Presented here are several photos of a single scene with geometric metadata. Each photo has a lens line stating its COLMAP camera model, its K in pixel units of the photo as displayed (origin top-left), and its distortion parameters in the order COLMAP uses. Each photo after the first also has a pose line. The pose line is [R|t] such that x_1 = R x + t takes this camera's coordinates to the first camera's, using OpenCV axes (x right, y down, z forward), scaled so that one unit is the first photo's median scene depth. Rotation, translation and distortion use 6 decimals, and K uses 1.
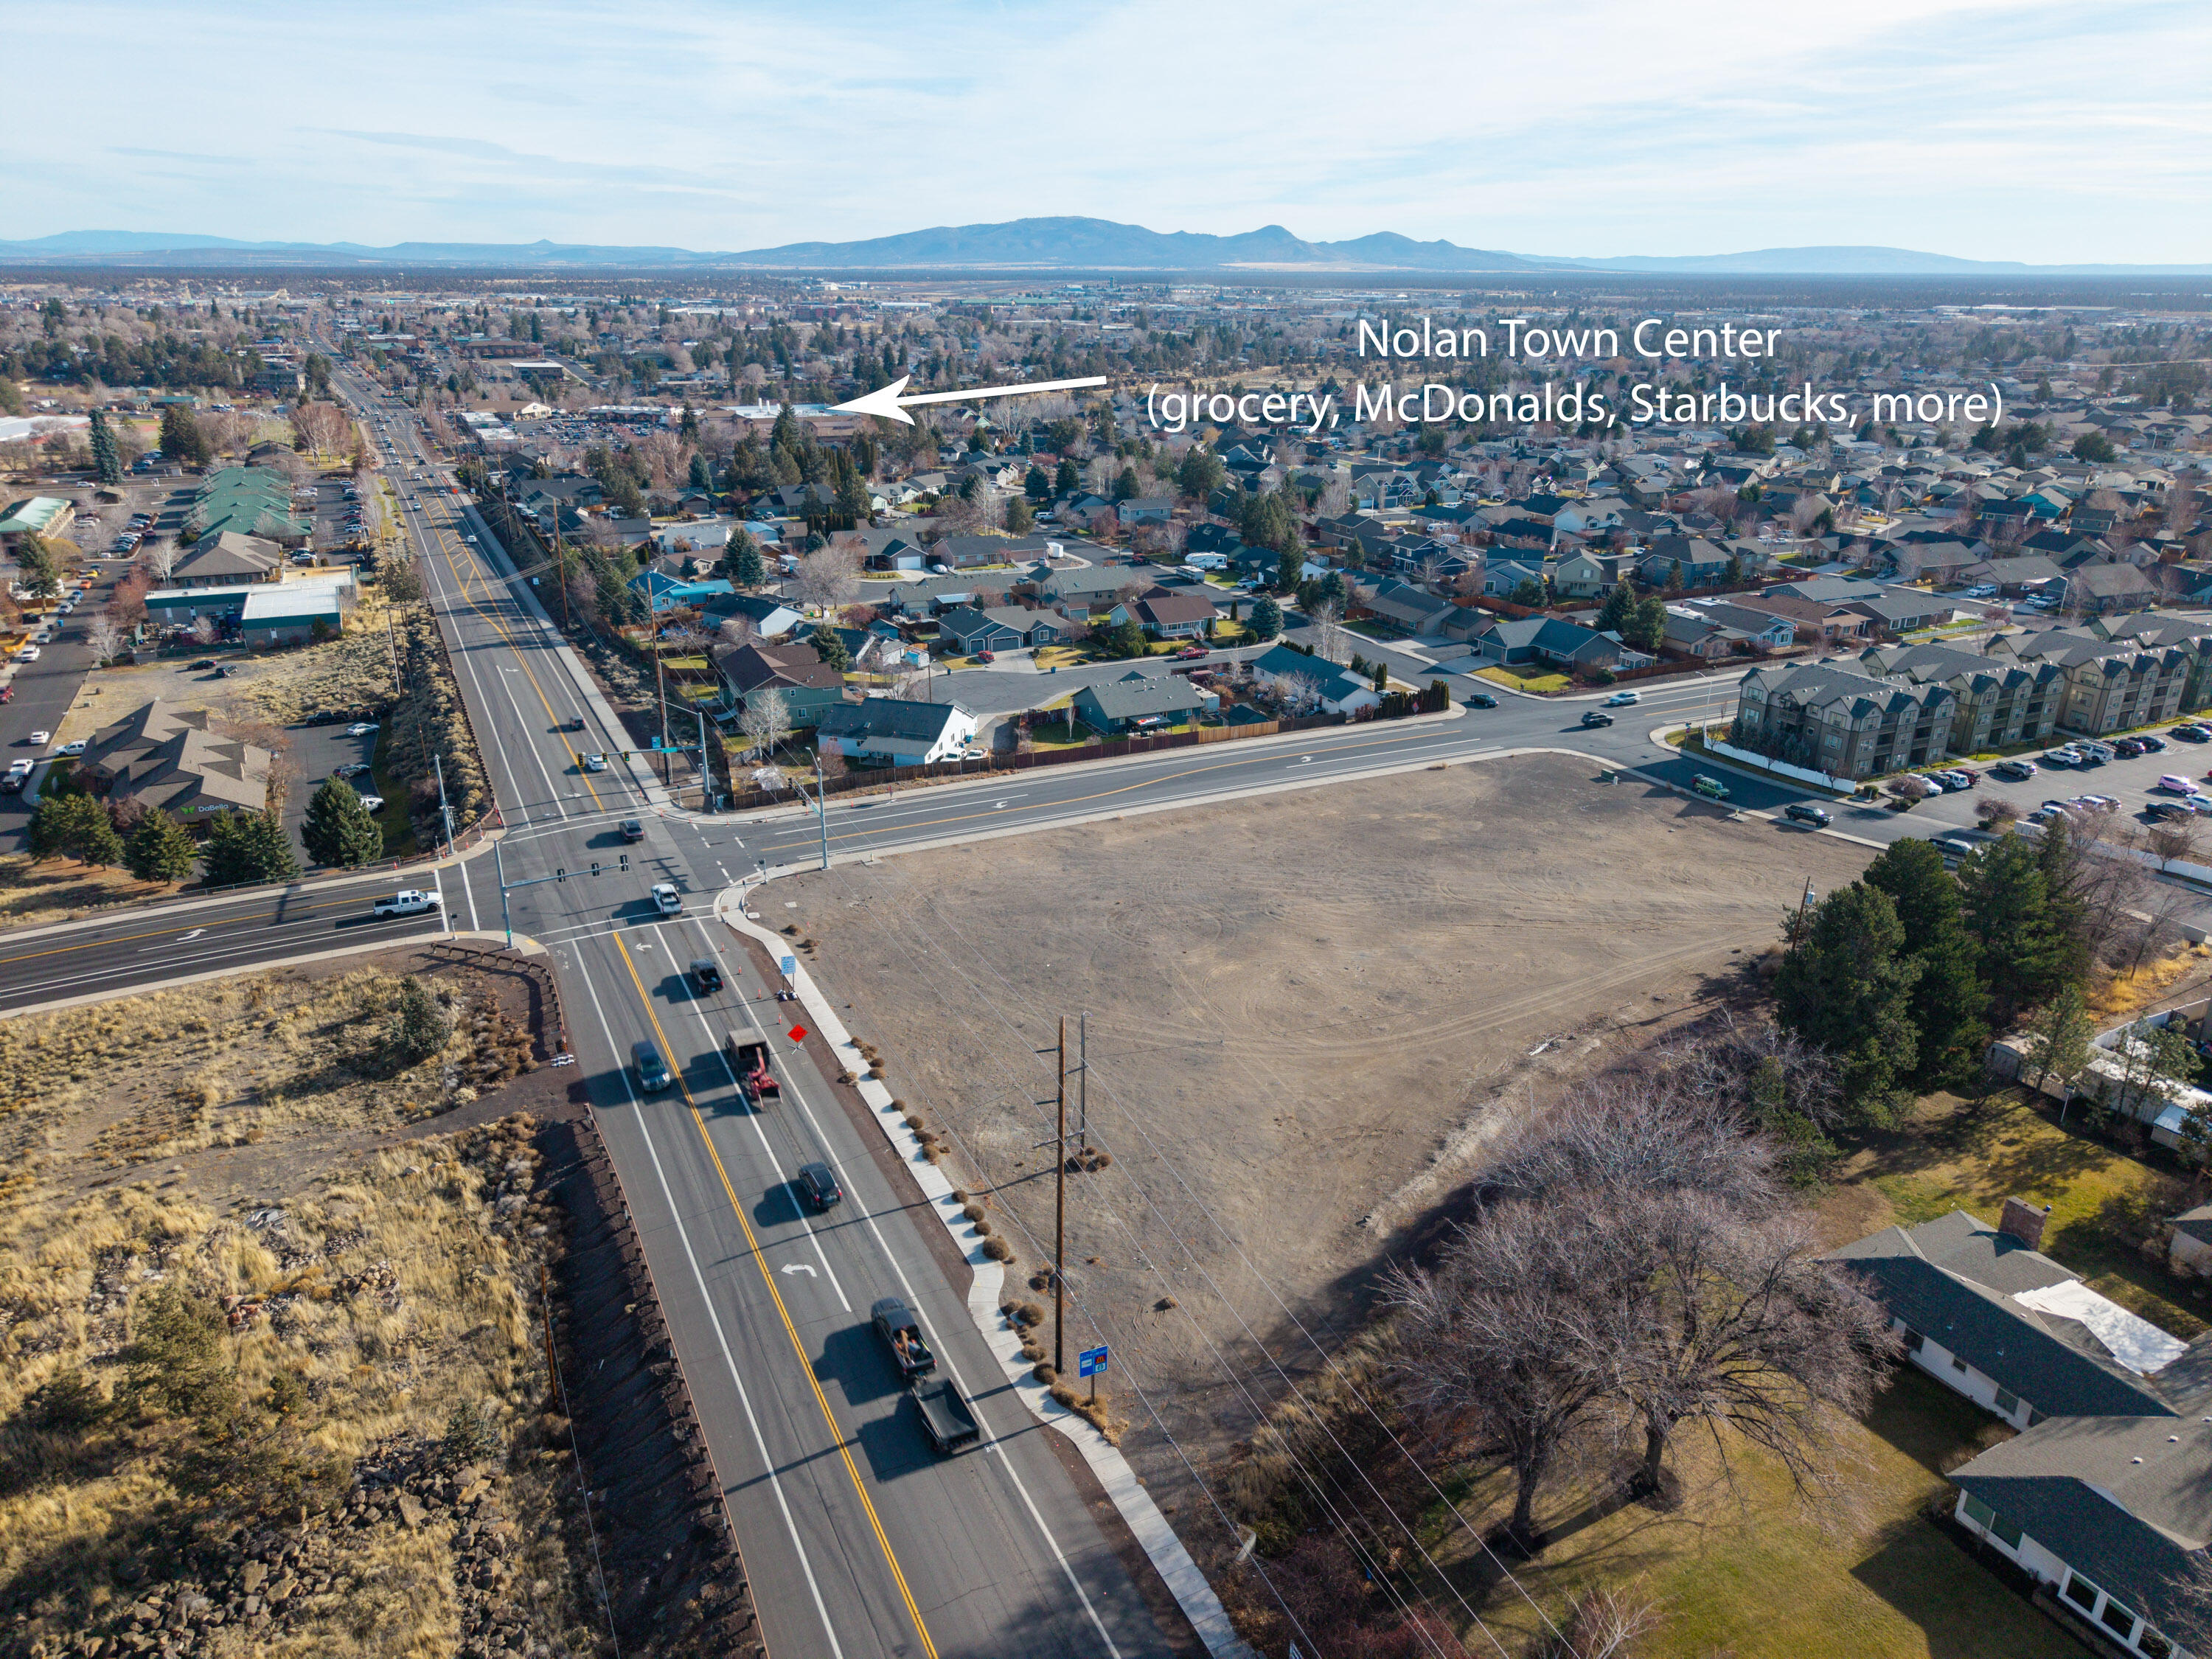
lens RADIAL K [[1474.0, 0, 1107.8], [0, 1474.0, 825.7], [0, 0, 1]] dist [0.040056, -0.041775]
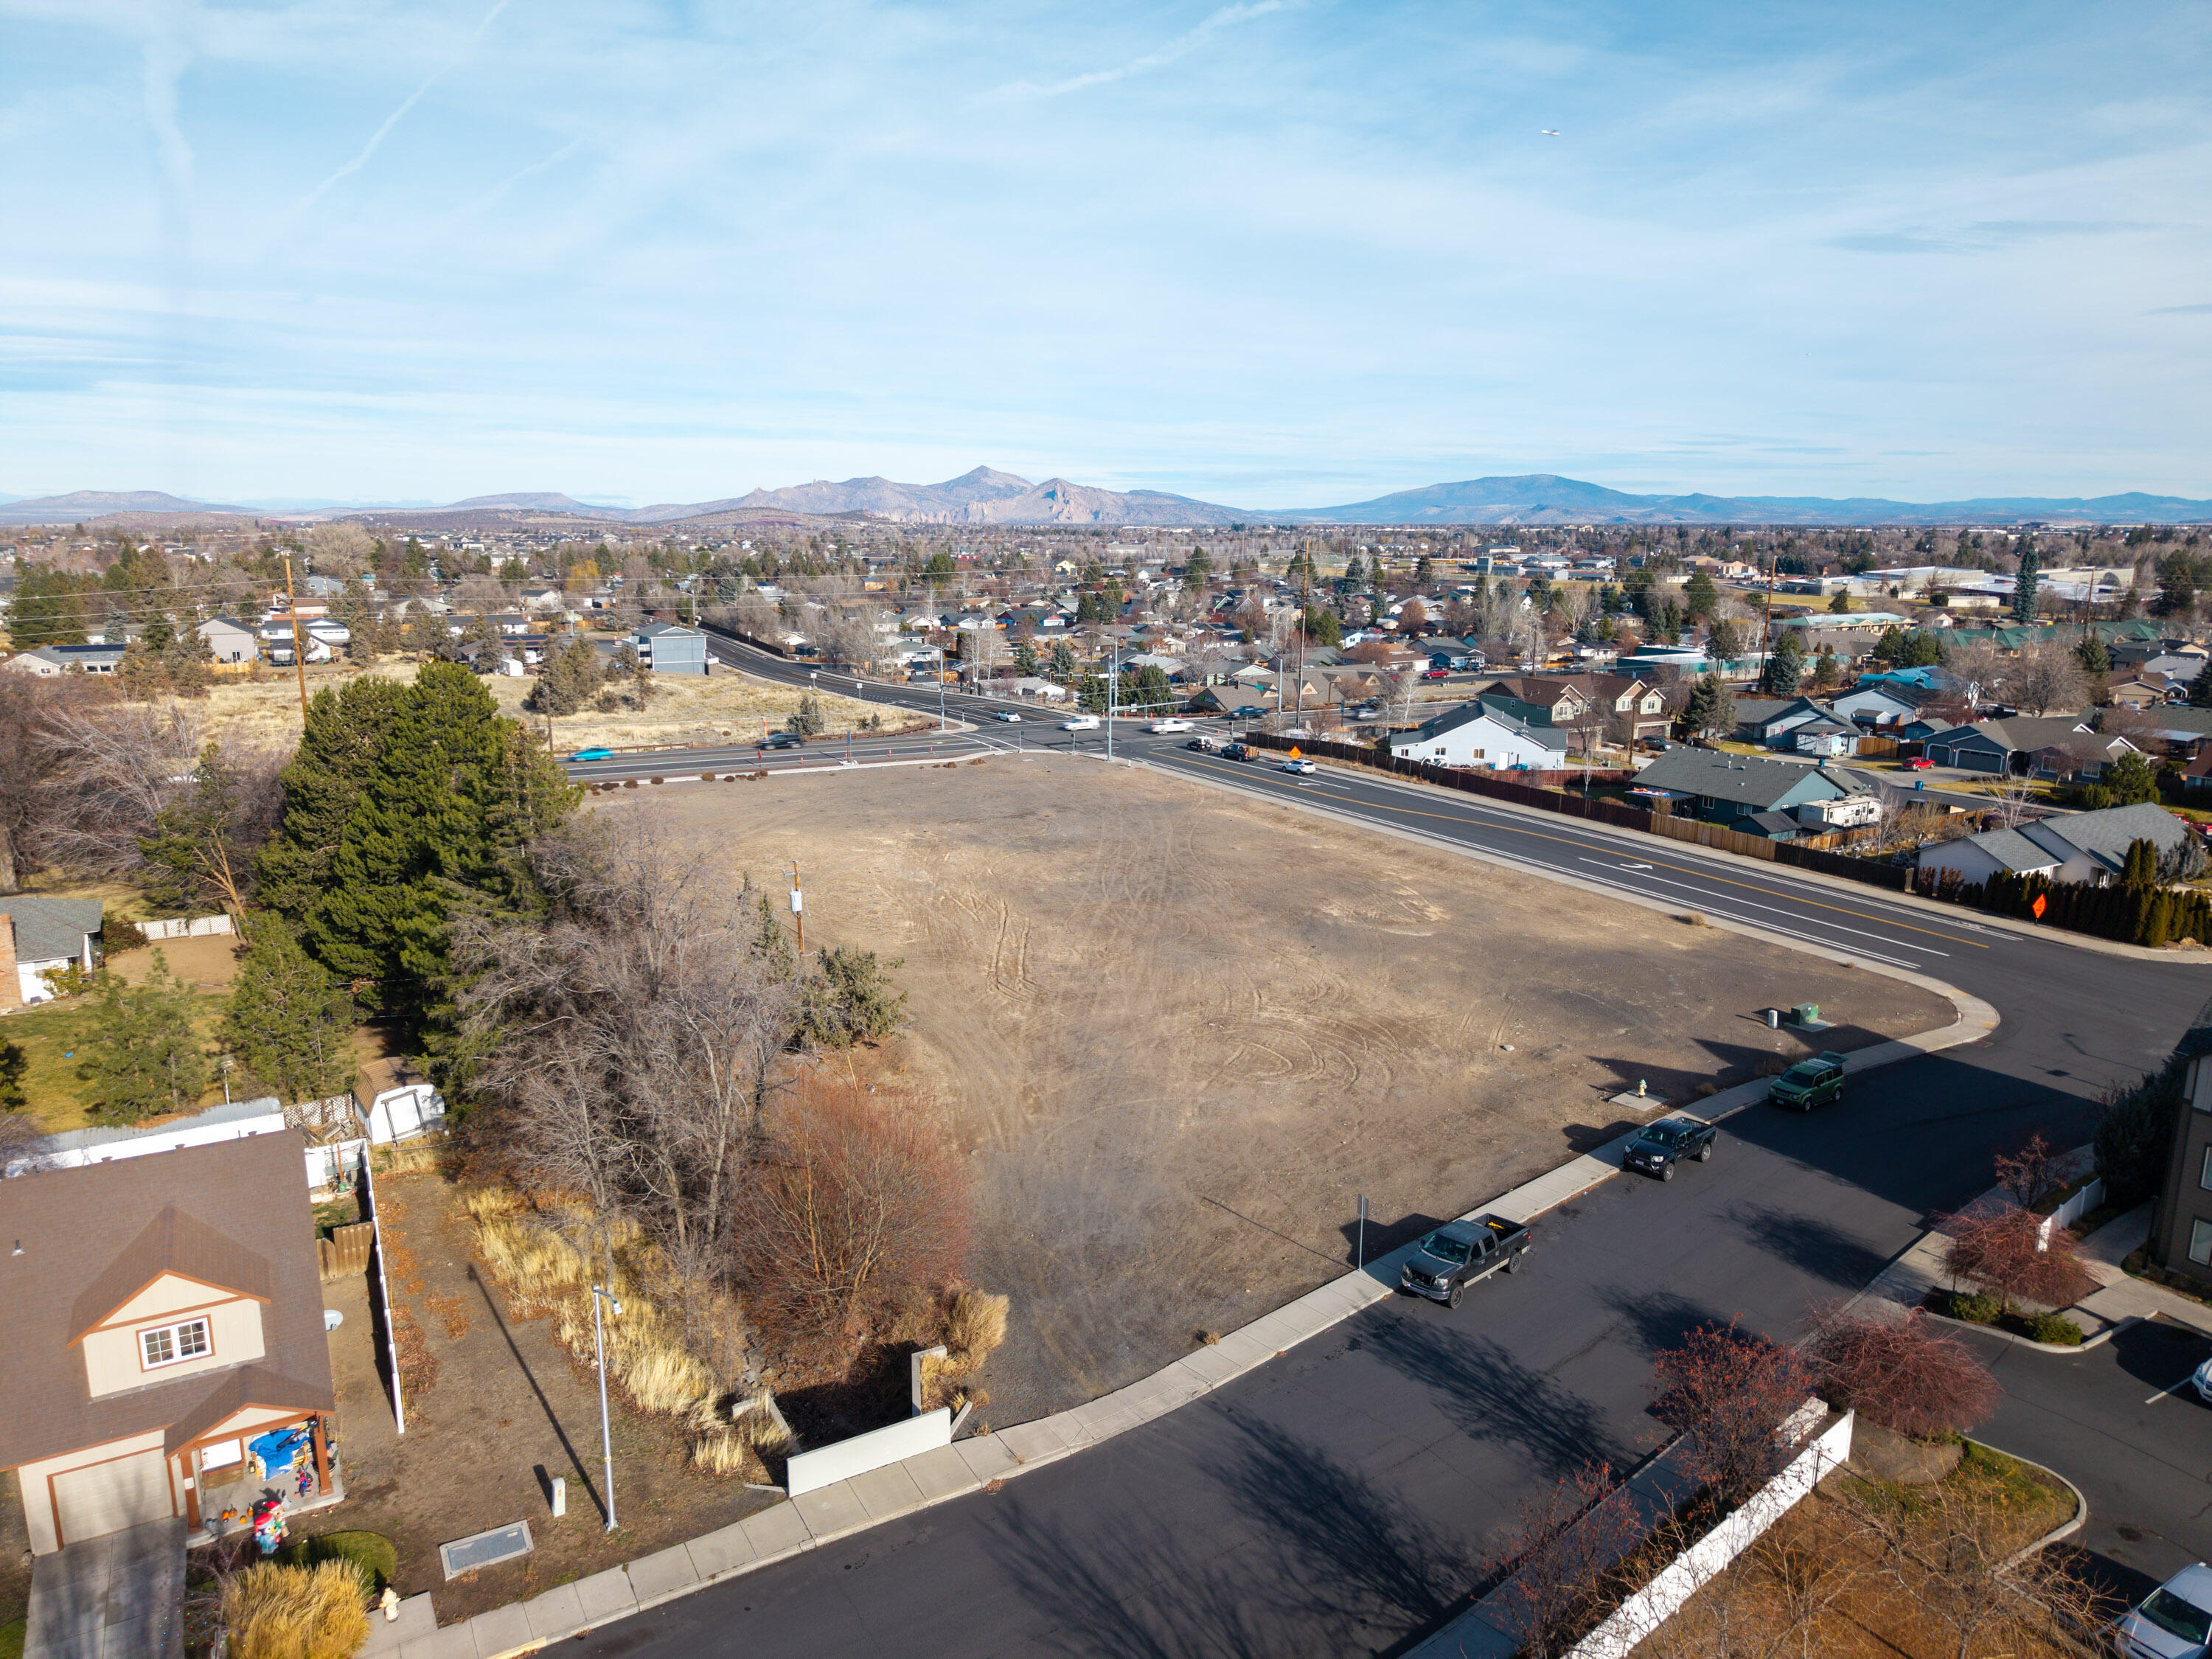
lens RADIAL K [[1468.9, 0, 1107.6], [0, 1468.9, 850.6], [0, 0, 1]] dist [0.036624, -0.035893]
pose [[0.074570, 0.211532, -0.974522, 0.816003], [-0.355835, 0.918555, 0.172156, -0.089935], [0.931569, 0.333931, 0.143767, 0.798546]]
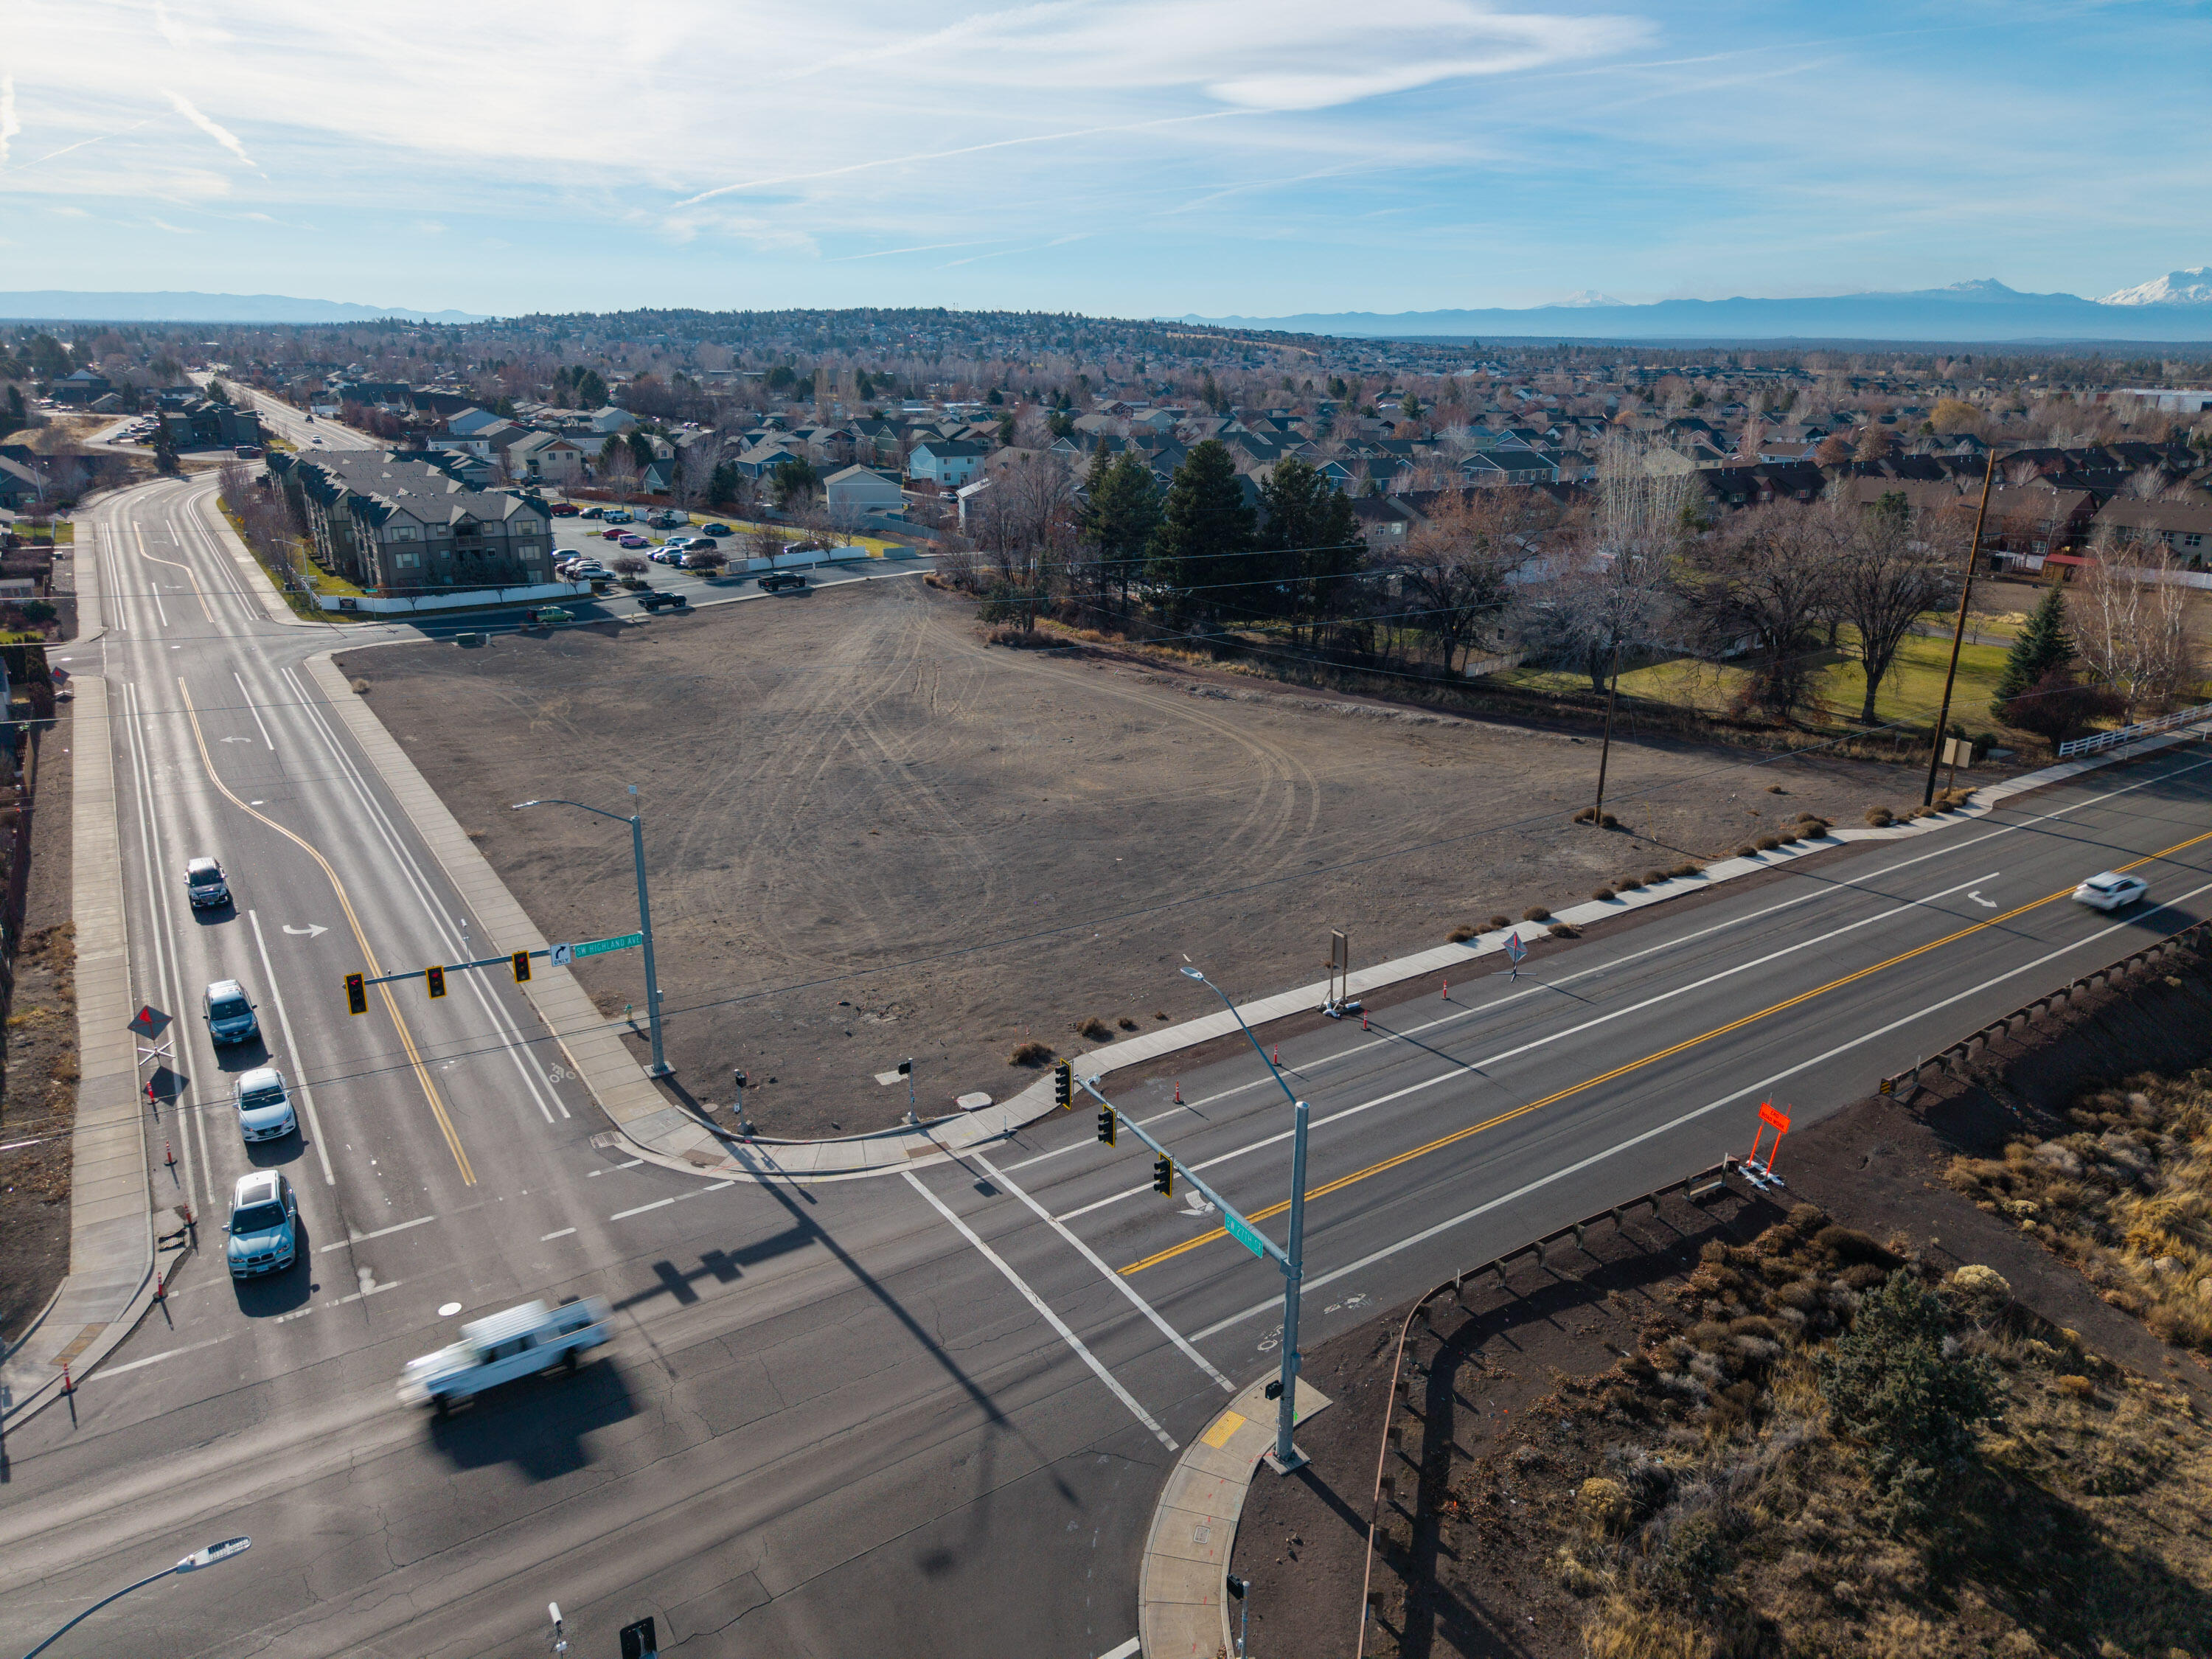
lens RADIAL K [[1481.5, 0, 1108.2], [0, 1481.5, 821.0], [0, 0, 1]] dist [0.019303, -0.013390]
pose [[-0.134192, -0.314708, 0.939655, -0.514770], [0.337364, 0.877080, 0.341929, -0.114019], [-0.931761, 0.362890, -0.011526, 0.802950]]
